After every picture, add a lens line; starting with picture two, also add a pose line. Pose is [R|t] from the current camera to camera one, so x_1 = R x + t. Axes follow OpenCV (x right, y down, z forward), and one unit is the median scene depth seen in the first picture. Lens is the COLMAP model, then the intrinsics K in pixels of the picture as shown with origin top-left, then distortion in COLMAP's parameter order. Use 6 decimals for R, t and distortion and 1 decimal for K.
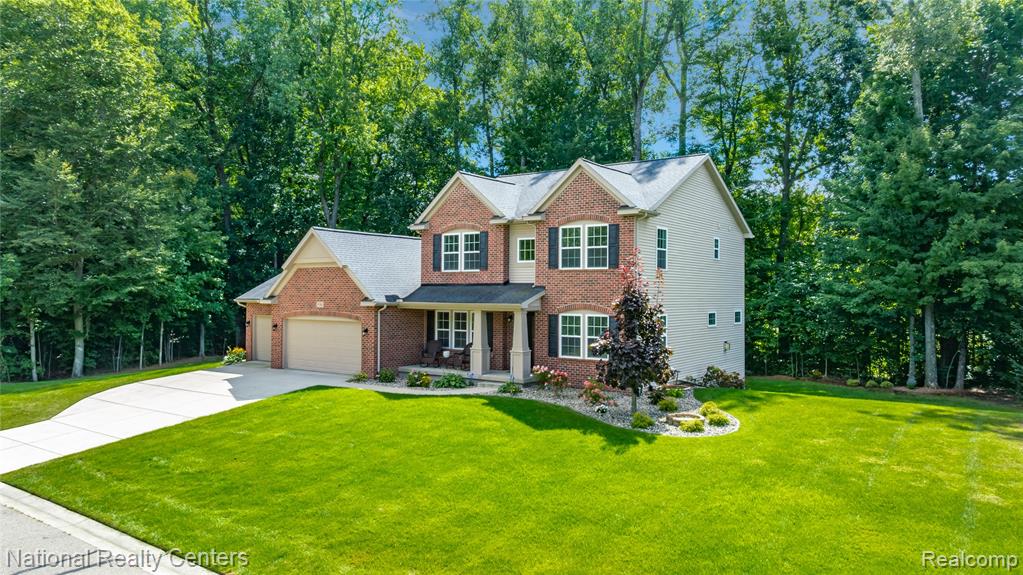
lens RADIAL K [[727.1, 0, 512.0], [0, 727.1, 289.4], [0, 0, 1]] dist [-0.022061, -0.001576]
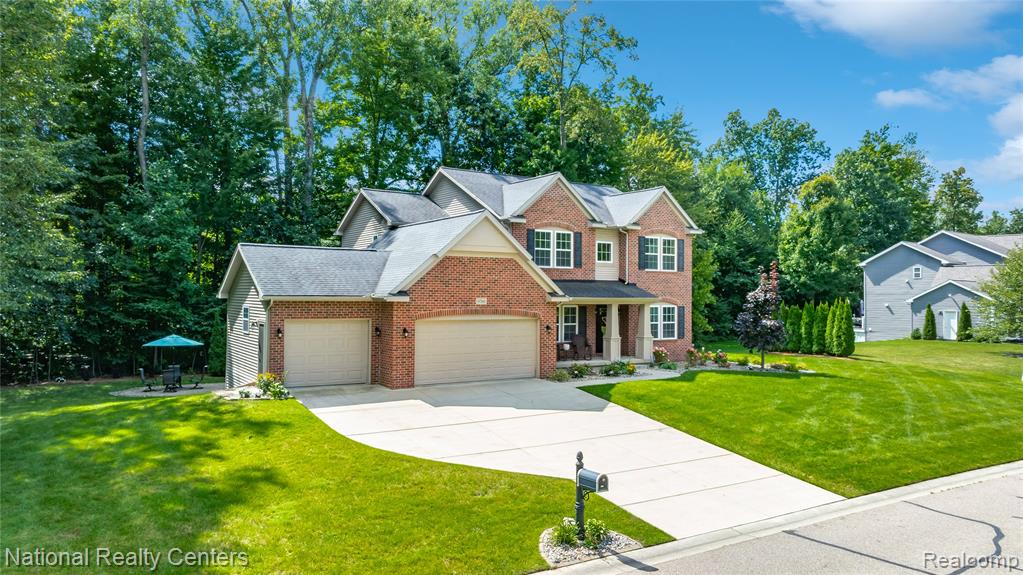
lens RADIAL K [[727.1, 0, 511.0], [0, 727.1, 290.9], [0, 0, 1]] dist [-0.022061, -0.001576]
pose [[0.368390, 0.001599, 0.929670, -1.106540], [-0.011174, 0.999934, 0.002707, 0.006597], [-0.929604, -0.011385, 0.368383, 0.699548]]
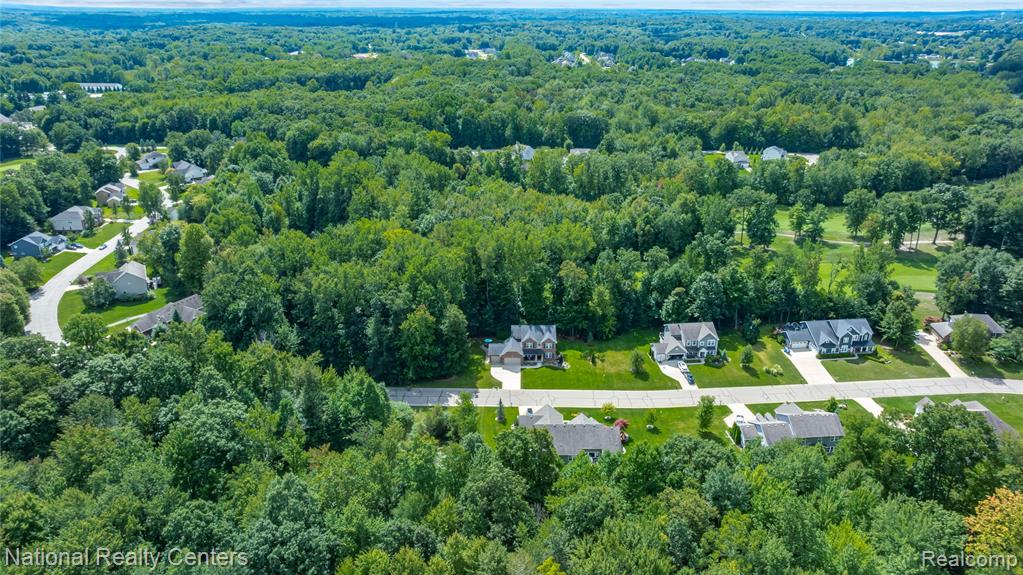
lens RADIAL K [[727.1, 0, 511.5], [0, 727.1, 286.8], [0, 0, 1]] dist [-0.022061, -0.001576]
pose [[0.816257, -0.220782, 0.533835, -4.275979], [0.002883, 0.925632, 0.378413, -3.606581], [-0.577682, -0.307344, 0.756190, -4.581660]]
